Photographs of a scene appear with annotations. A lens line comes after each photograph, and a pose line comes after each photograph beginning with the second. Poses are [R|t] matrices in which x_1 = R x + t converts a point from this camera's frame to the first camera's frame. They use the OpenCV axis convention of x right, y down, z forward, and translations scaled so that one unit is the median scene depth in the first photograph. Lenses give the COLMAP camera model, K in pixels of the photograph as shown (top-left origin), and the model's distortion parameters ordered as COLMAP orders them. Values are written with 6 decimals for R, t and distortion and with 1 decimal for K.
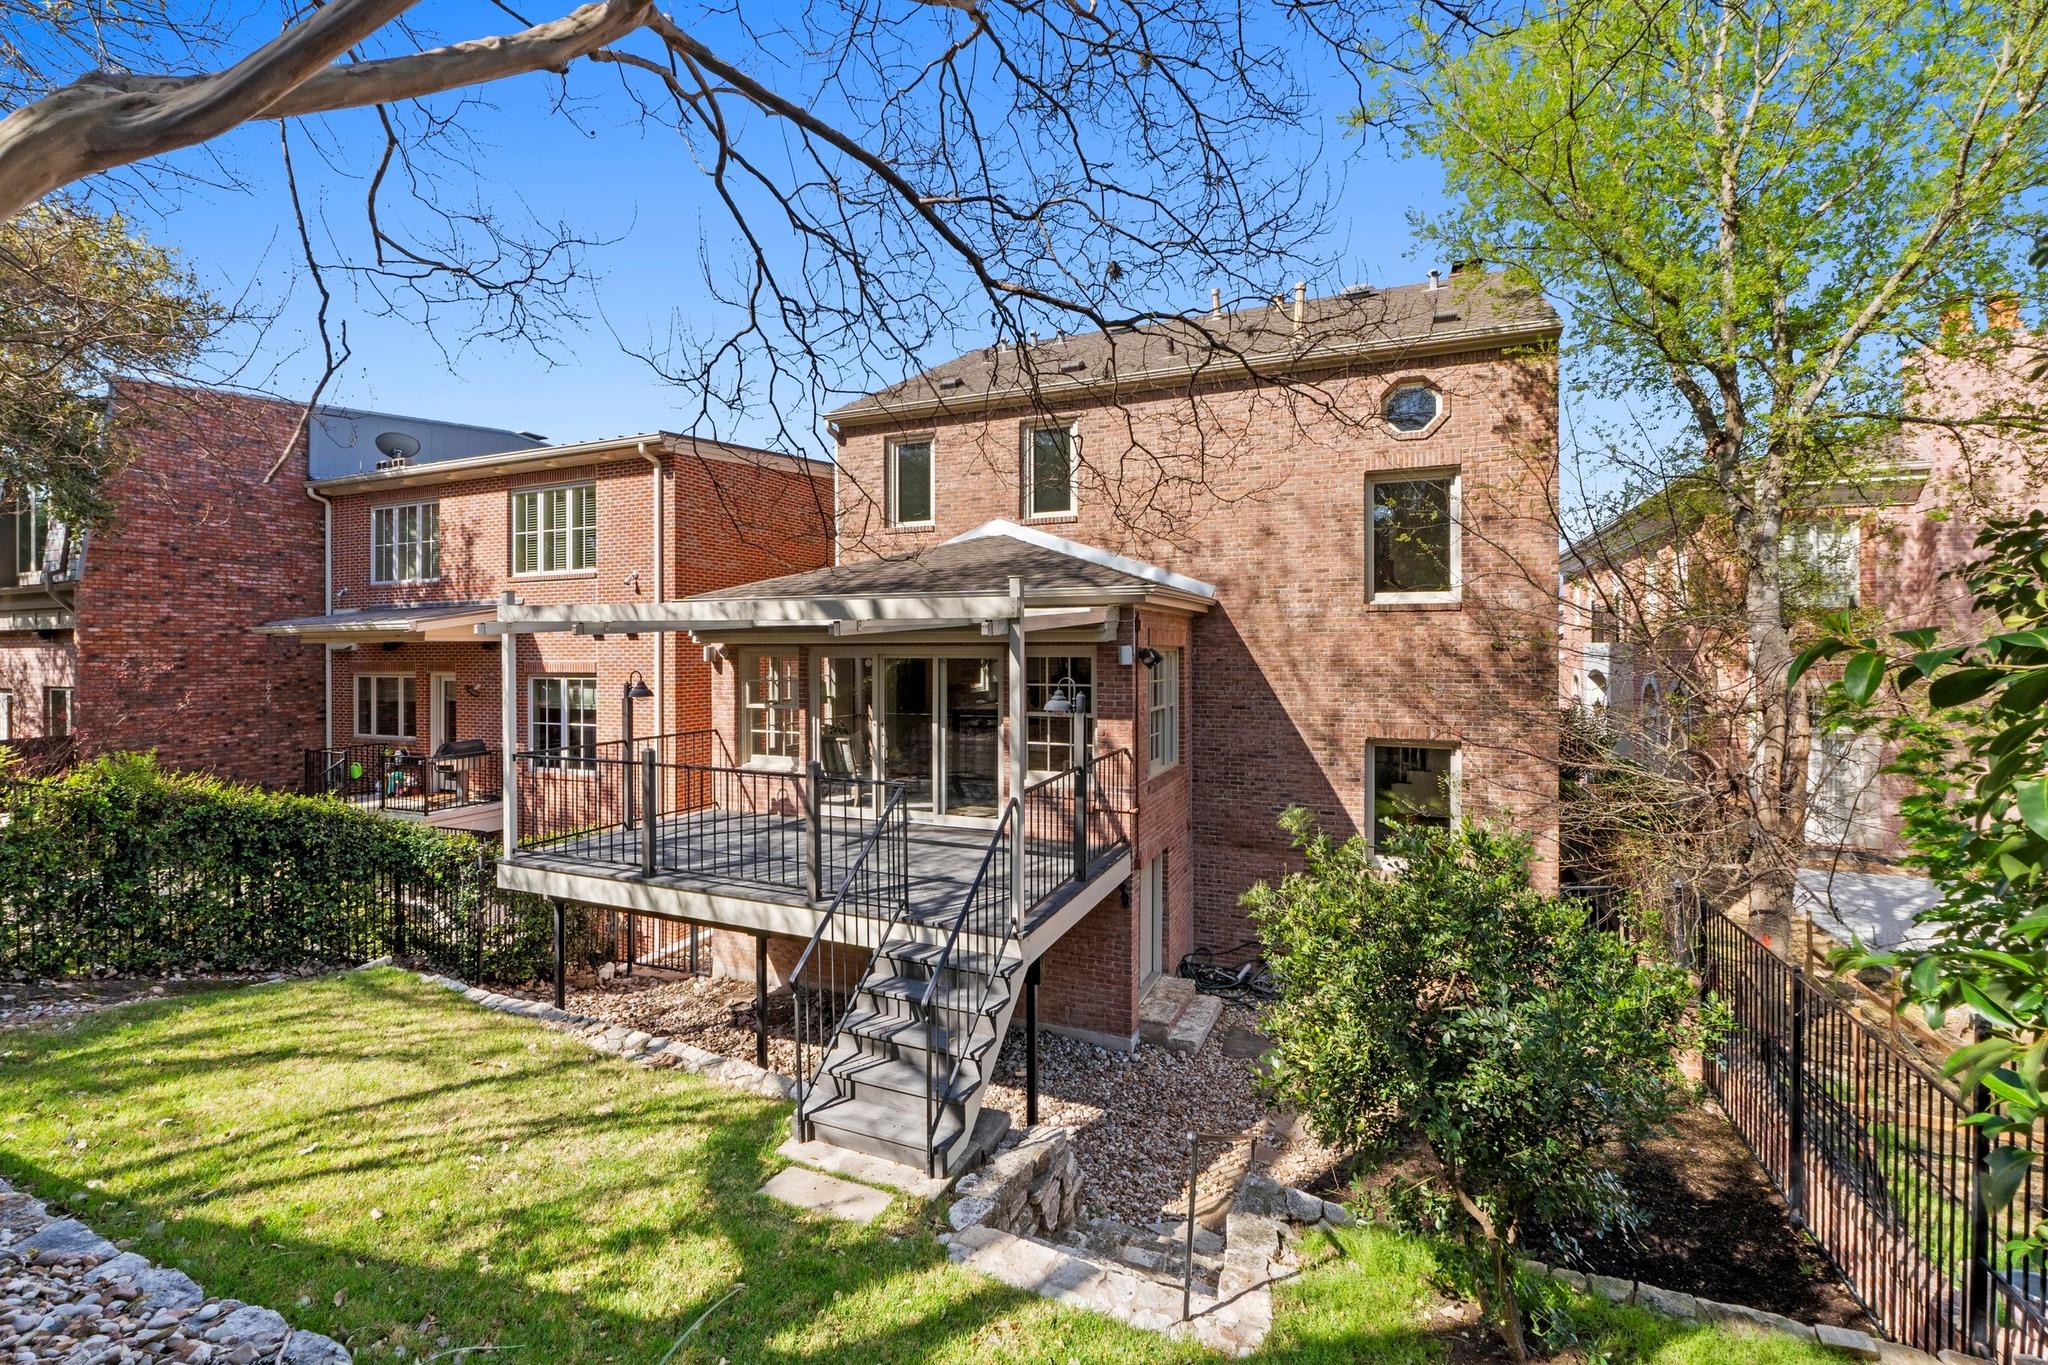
lens RADIAL K [[879.7, 0, 983.3], [0, 879.7, 645.9], [0, 0, 1]] dist [-0.007235, 0.000076]
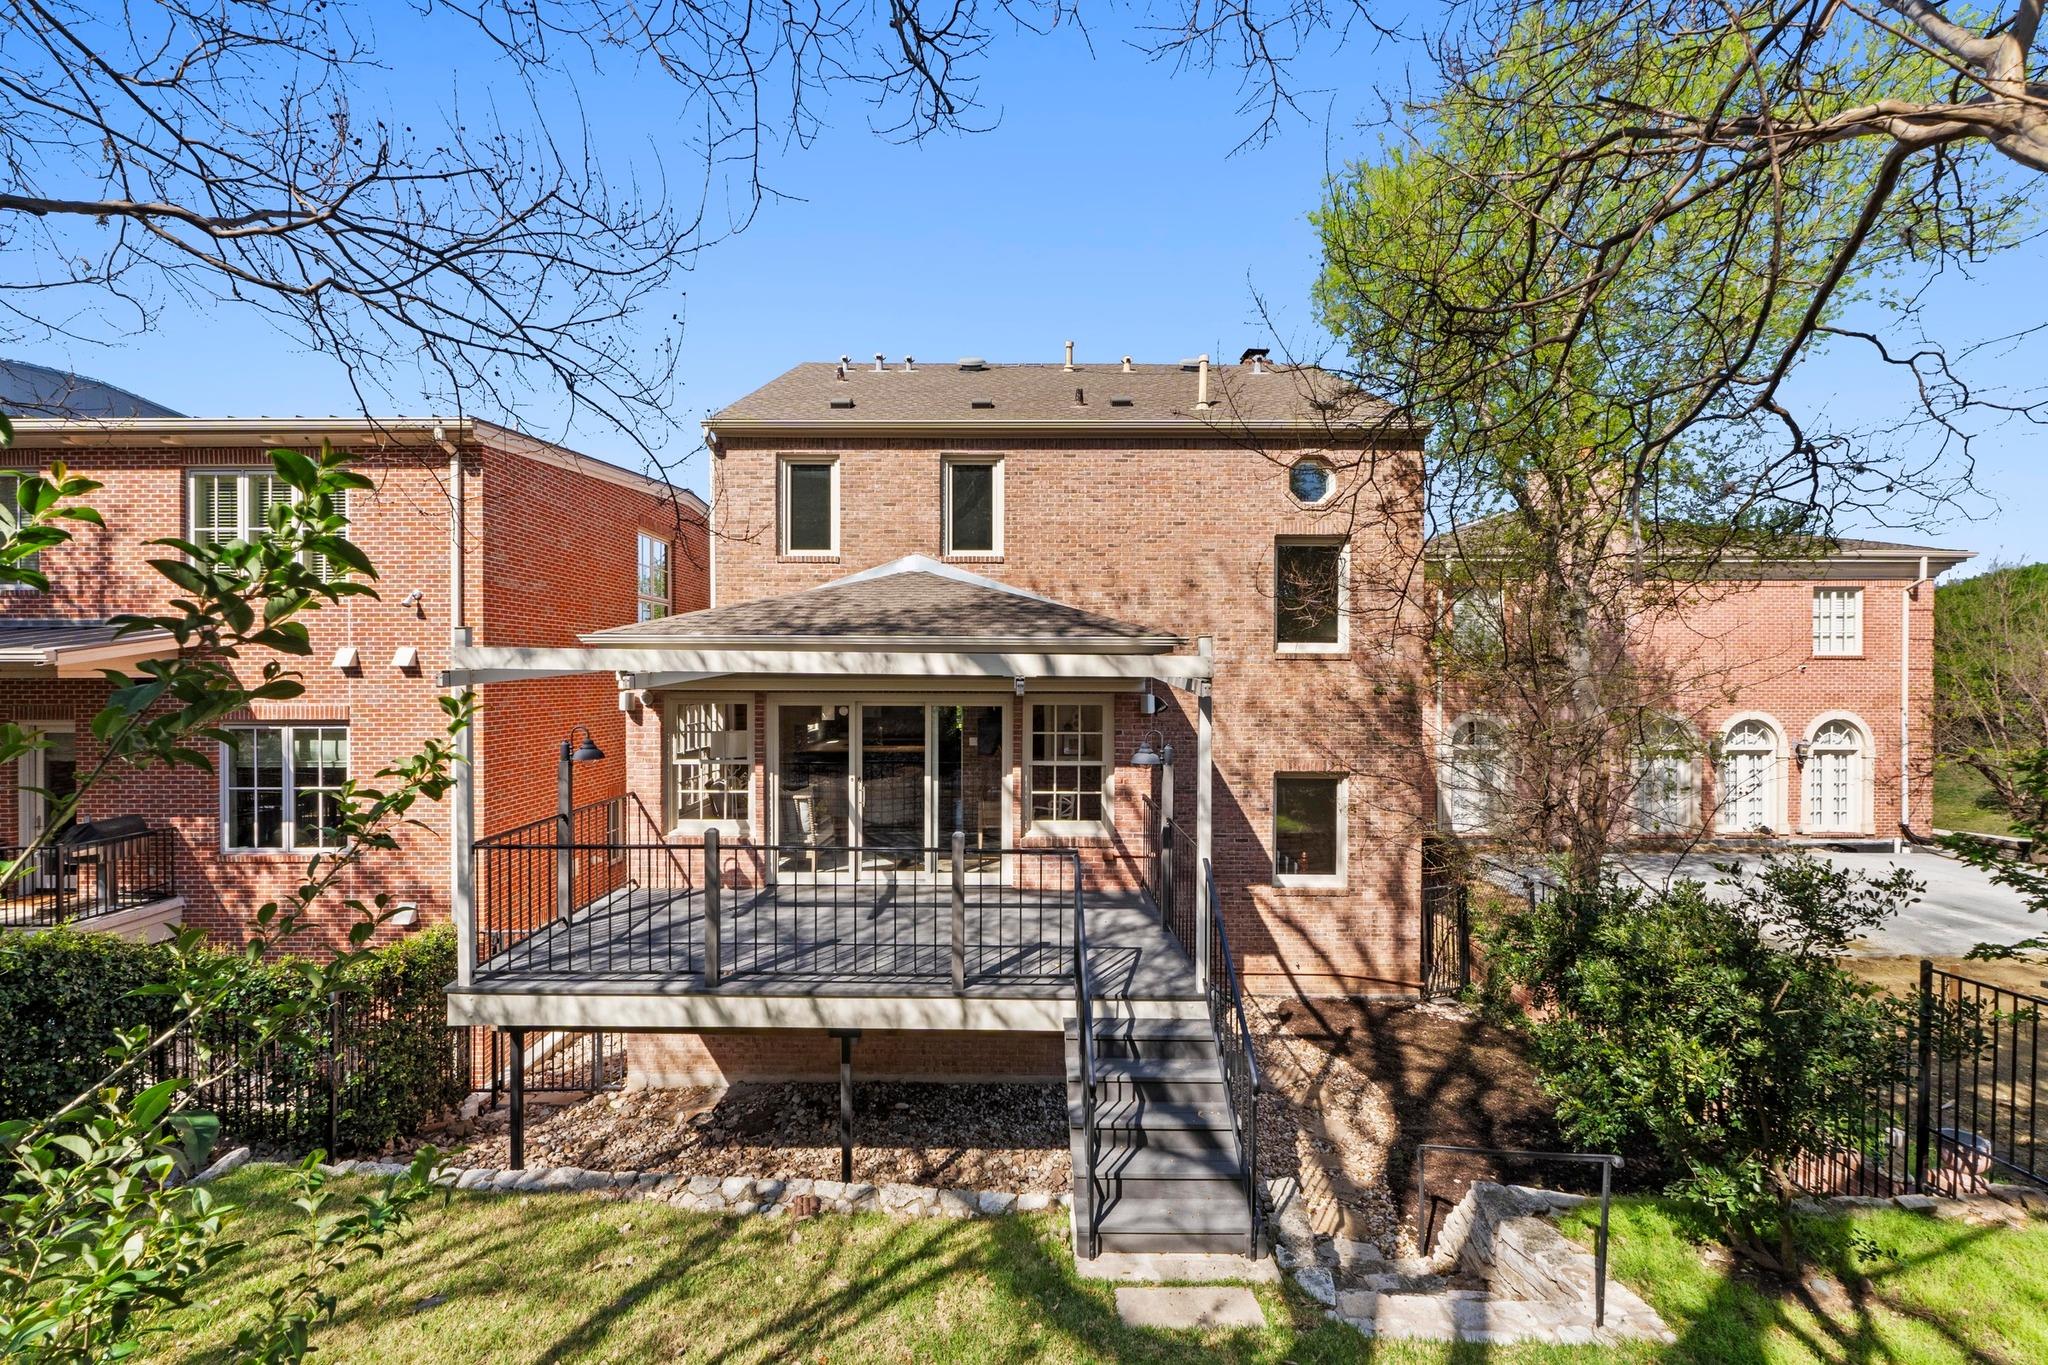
lens RADIAL K [[879.7, 0, 1016.8], [0, 879.7, 680.0], [0, 0, 1]] dist [-0.007235, 0.000076]
pose [[0.916002, 0.002339, 0.401167, -0.316524], [-0.005488, 0.999962, 0.006702, -0.018813], [-0.401136, -0.008341, 0.915980, 0.101868]]
